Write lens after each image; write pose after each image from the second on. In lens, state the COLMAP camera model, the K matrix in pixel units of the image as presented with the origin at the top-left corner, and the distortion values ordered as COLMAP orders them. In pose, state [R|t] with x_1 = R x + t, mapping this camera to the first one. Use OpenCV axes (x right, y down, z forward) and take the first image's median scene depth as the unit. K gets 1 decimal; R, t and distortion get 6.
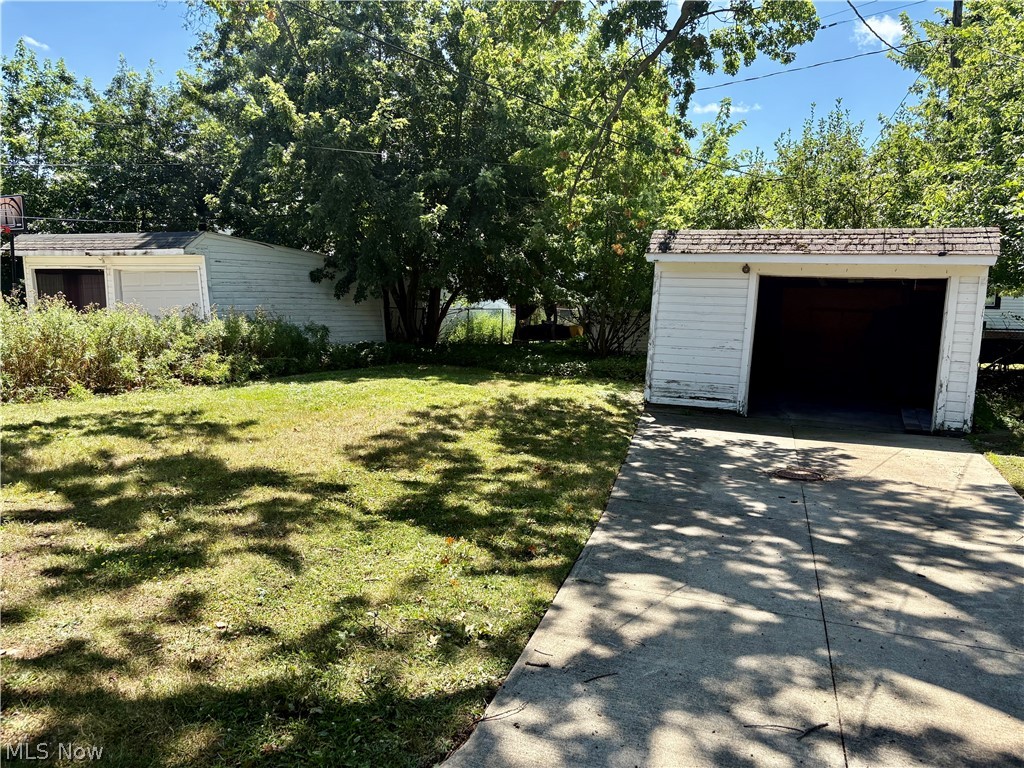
lens RADIAL K [[764.9, 0, 512.0], [0, 764.9, 384.0], [0, 0, 1]] dist [0.057547, -0.069290]
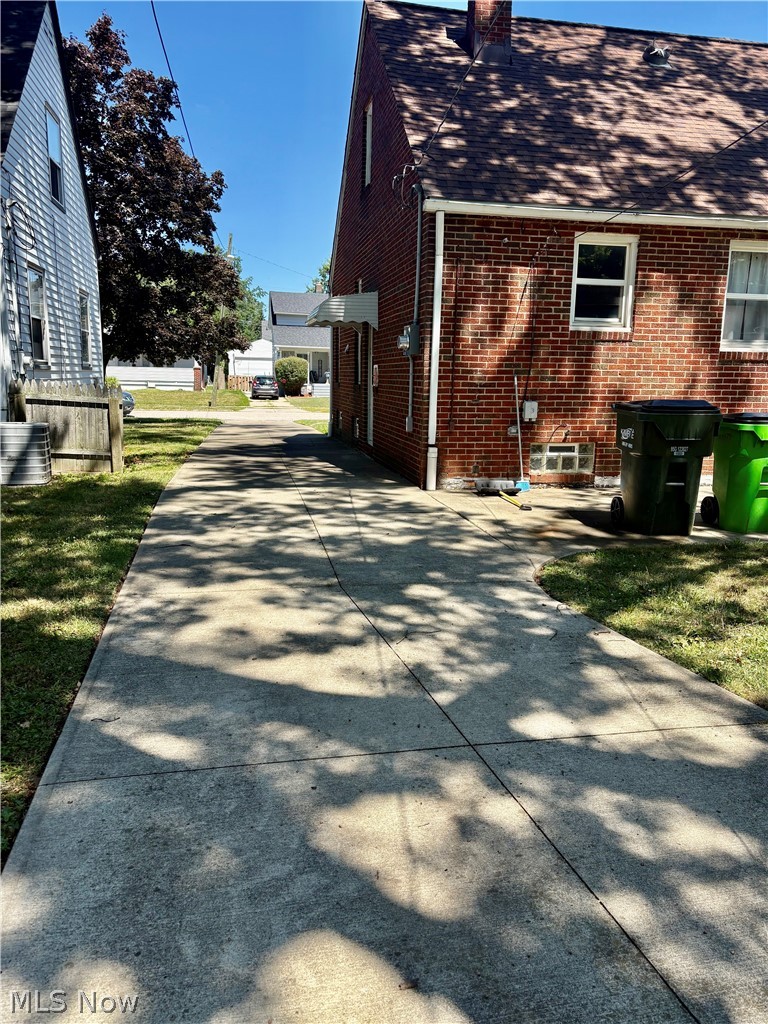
lens RADIAL K [[764.9, 0, 384.0], [0, 764.9, 512.0], [0, 0, 1]] dist [0.057547, -0.069290]
pose [[-0.811269, 0.066858, -0.580837, 0.908514], [-0.098431, 0.963643, 0.248402, -0.088948], [0.576328, 0.258693, -0.775193, 1.489087]]
